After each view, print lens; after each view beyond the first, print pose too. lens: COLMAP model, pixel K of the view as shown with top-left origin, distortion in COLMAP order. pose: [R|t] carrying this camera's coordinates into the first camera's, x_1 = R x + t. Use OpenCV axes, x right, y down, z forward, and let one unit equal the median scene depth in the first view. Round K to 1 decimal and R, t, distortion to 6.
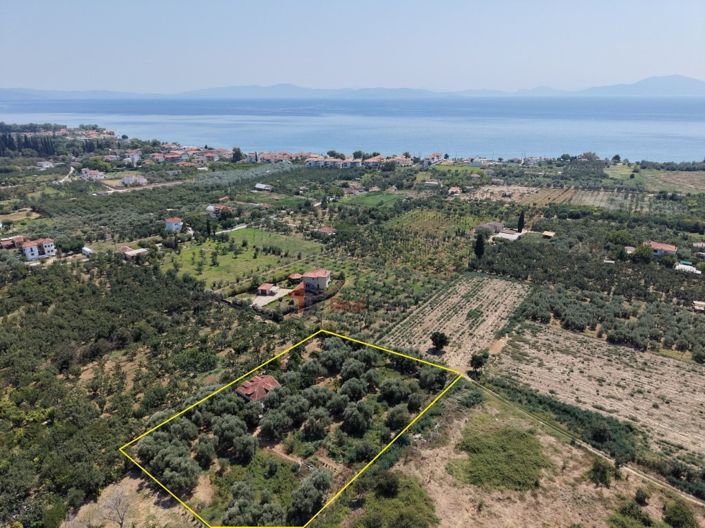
lens RADIAL K [[489.1, 0, 352.5], [0, 489.1, 264.0], [0, 0, 1]] dist [0.063670, -0.099863]
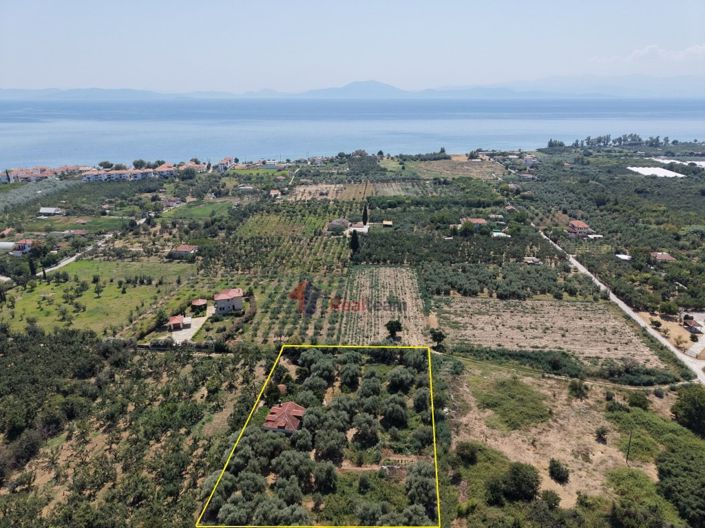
lens RADIAL K [[489.1, 0, 352.5], [0, 489.1, 264.0], [0, 0, 1]] dist [0.063670, -0.099863]
pose [[0.854638, -0.166832, 0.491691, -0.248537], [0.167603, 0.984922, 0.042865, -0.028875], [-0.491429, 0.045775, 0.869714, 0.049576]]
